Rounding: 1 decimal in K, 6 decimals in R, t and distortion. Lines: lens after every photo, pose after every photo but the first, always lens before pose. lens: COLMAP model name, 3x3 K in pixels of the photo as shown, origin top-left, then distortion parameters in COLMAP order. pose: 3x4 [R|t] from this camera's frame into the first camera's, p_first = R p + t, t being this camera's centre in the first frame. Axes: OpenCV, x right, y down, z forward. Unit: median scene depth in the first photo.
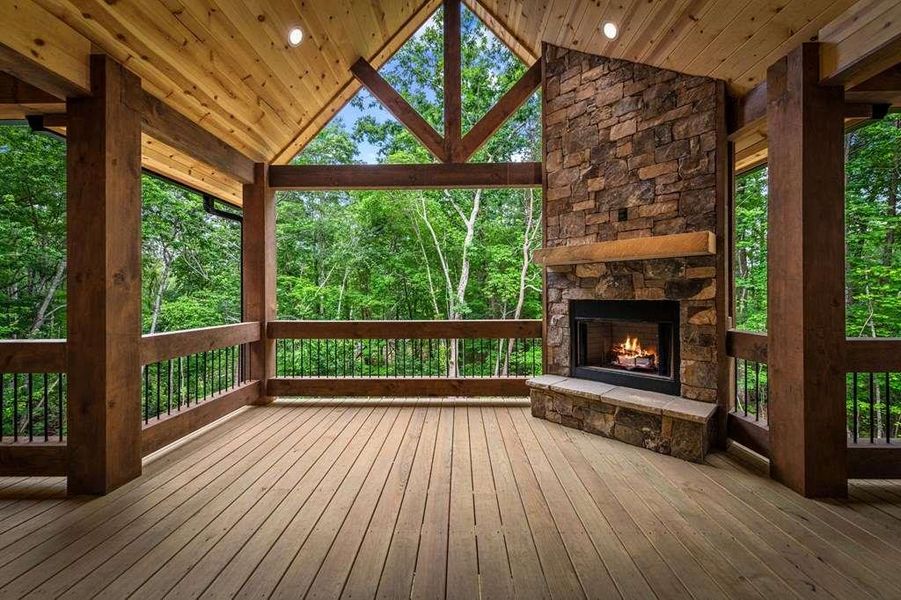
lens RADIAL K [[350.7, 0, 451.0], [0, 350.7, 297.0], [0, 0, 1]] dist [-0.000473, -0.000119]
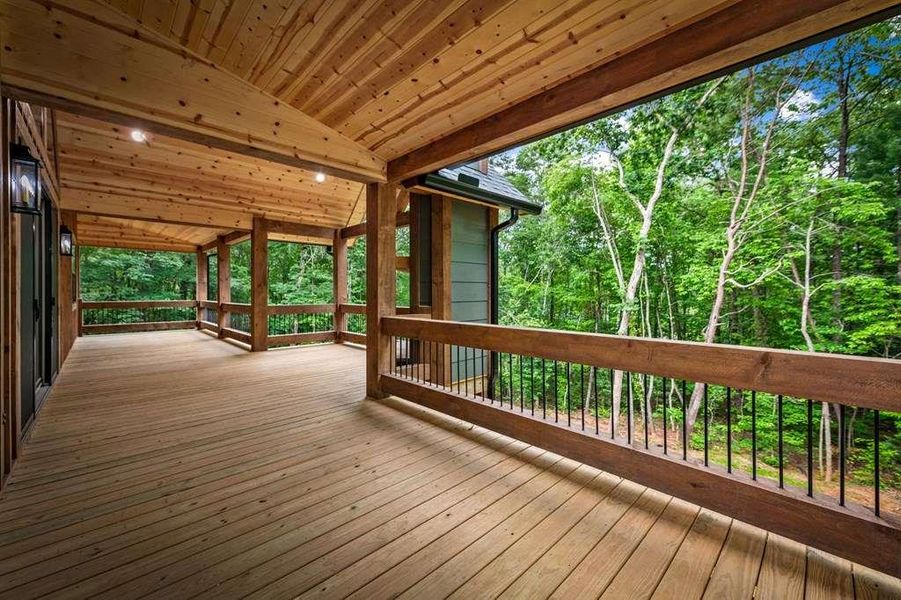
lens RADIAL K [[355.5, 0, 448.6], [0, 355.5, 297.9], [0, 0, 1]] dist [0.000578, -0.000085]
pose [[0.711150, 0.016821, -0.702839, 0.339443], [-0.006974, 0.999833, 0.016872, -0.001576], [0.703006, -0.007097, 0.711148, -0.011426]]
